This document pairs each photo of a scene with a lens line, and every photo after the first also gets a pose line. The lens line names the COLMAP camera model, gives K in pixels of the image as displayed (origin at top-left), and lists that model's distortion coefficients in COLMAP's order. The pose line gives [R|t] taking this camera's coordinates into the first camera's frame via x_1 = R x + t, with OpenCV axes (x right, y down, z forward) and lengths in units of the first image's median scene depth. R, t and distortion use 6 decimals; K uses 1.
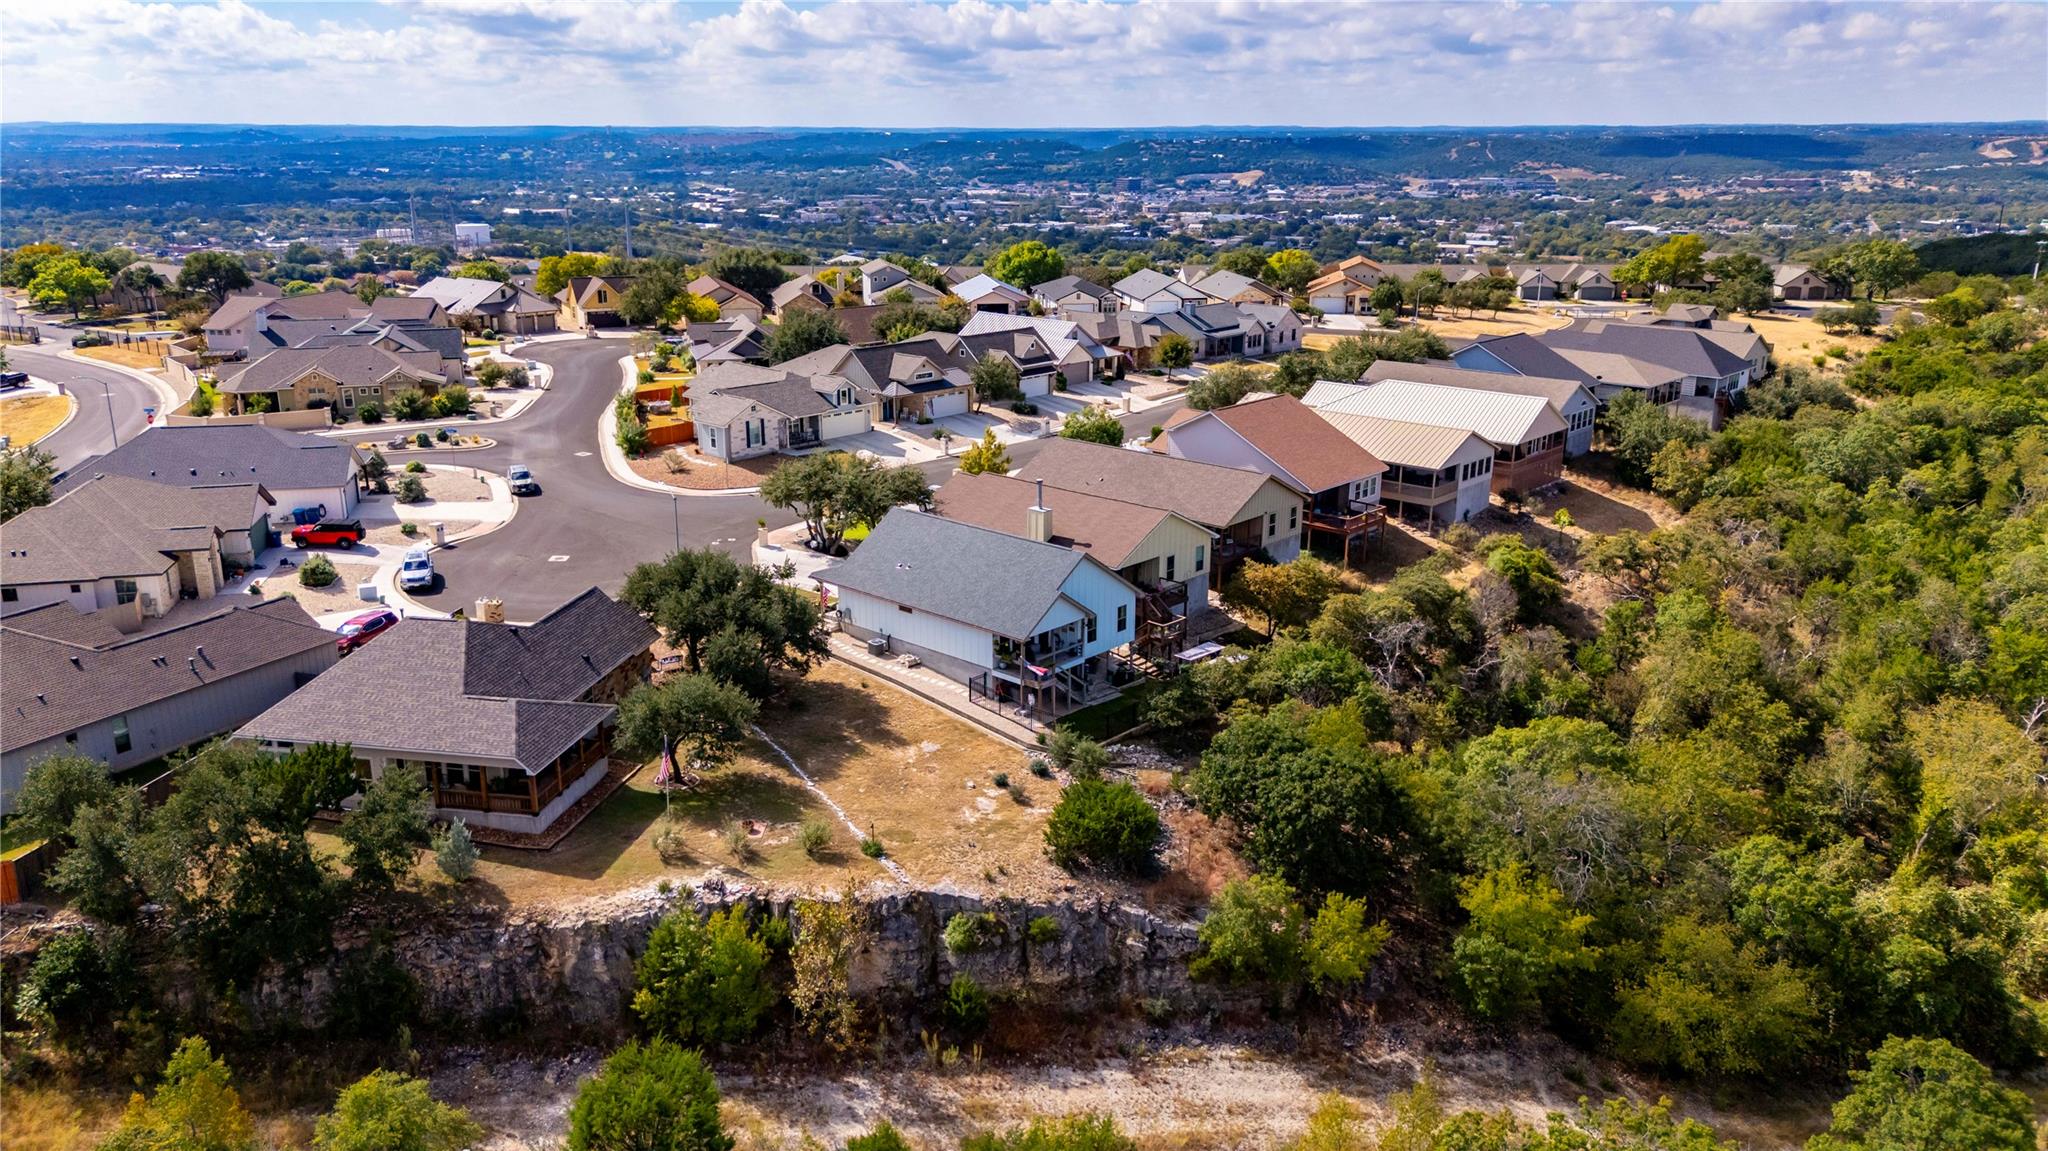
lens RADIAL K [[1516.2, 0, 1024.0], [0, 1516.2, 575.5], [0, 0, 1]] dist [0.066759, -0.064266]
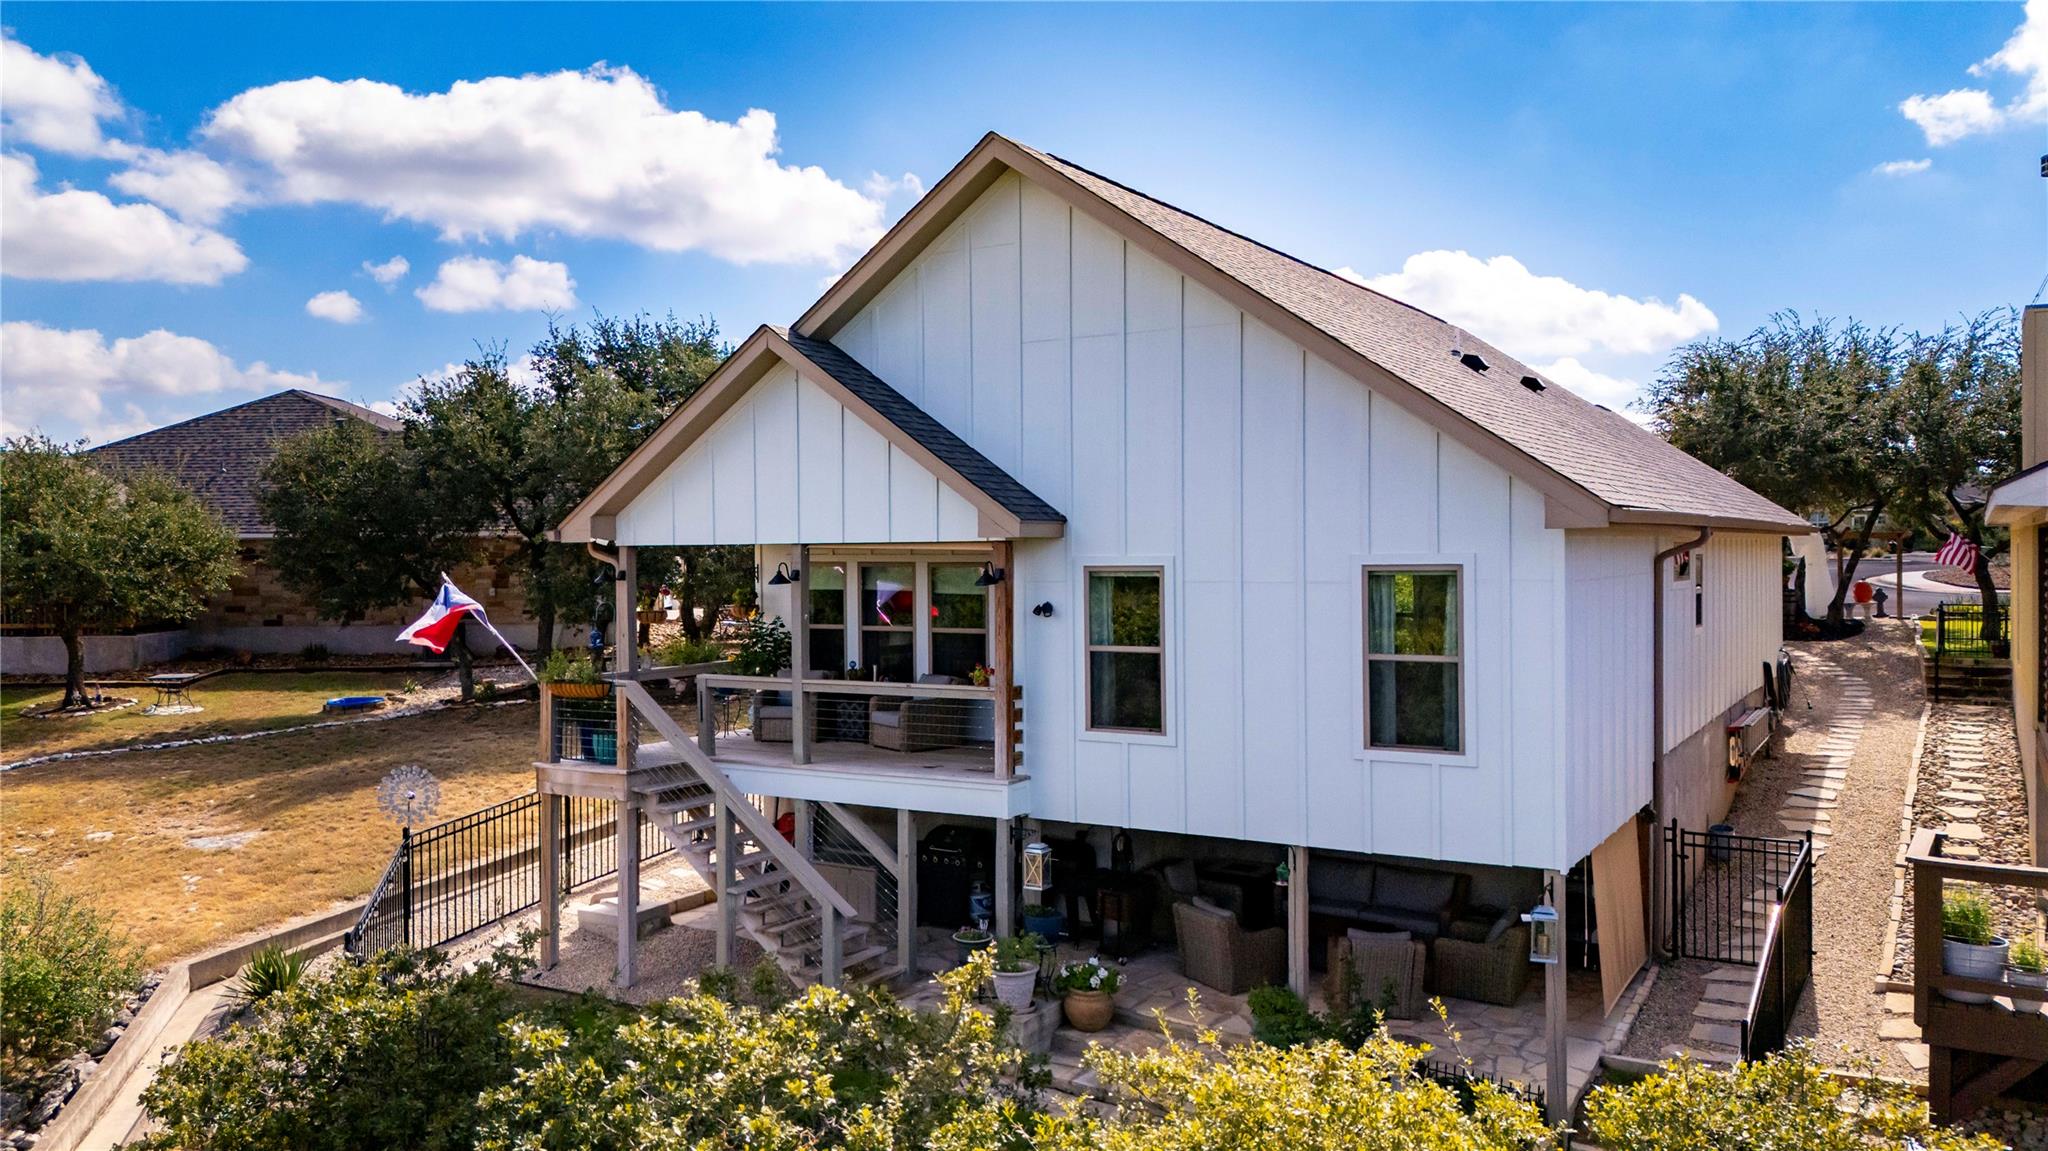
lens RADIAL K [[1516.2, 0, 1024.0], [0, 1516.2, 575.5], [0, 0, 1]] dist [0.066759, -0.064266]
pose [[0.197147, 0.012451, -0.980295, 0.203711], [-0.265264, 0.963299, -0.041112, 0.037220], [0.943805, 0.268142, 0.193215, 0.953988]]
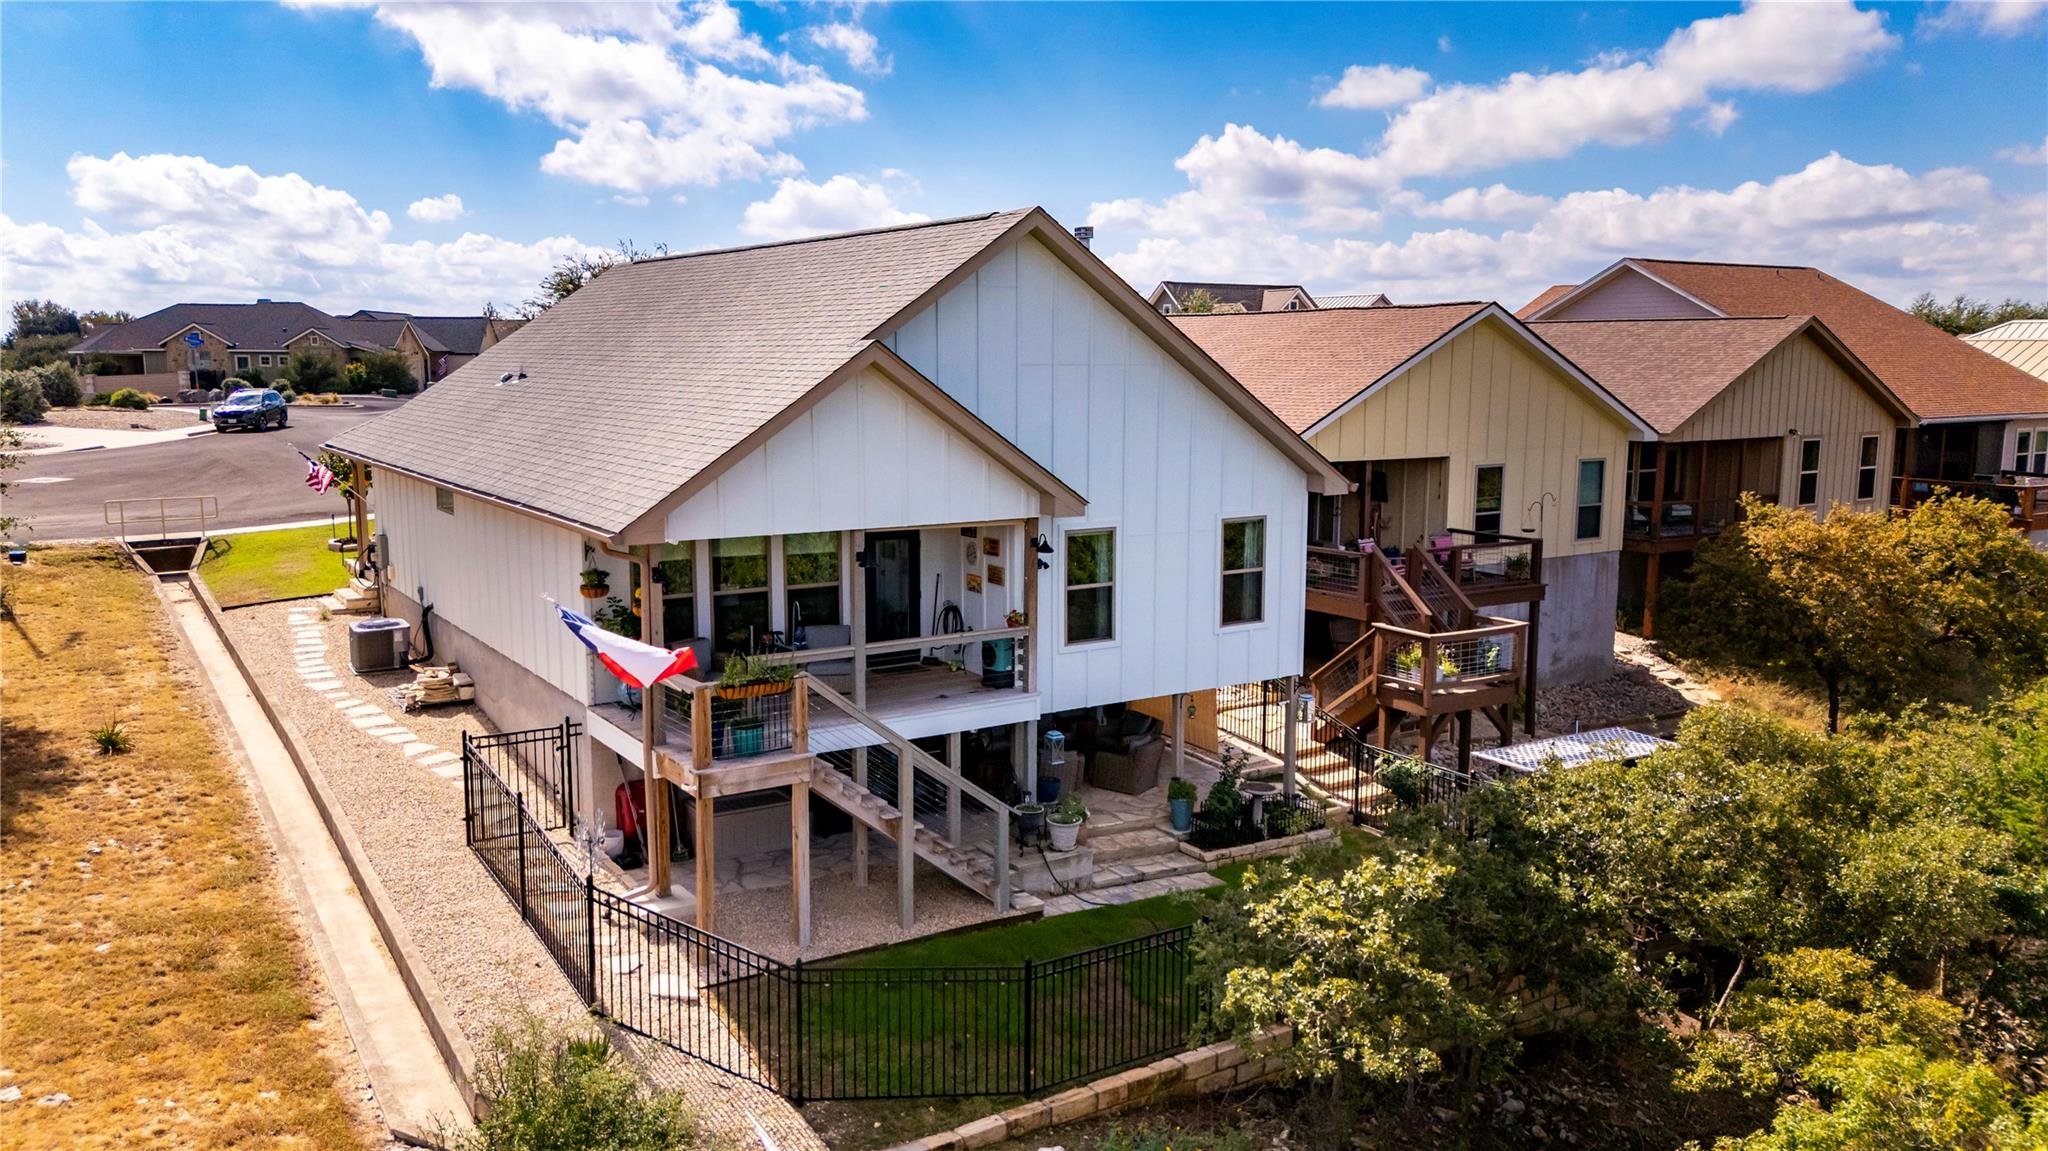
lens RADIAL K [[1516.2, 0, 1024.0], [0, 1516.2, 575.5], [0, 0, 1]] dist [0.066759, -0.064266]
pose [[0.968700, 0.033915, -0.245905, 0.092787], [-0.068476, 0.988695, -0.133391, 0.065817], [0.238601, 0.146055, 0.960072, 0.769228]]
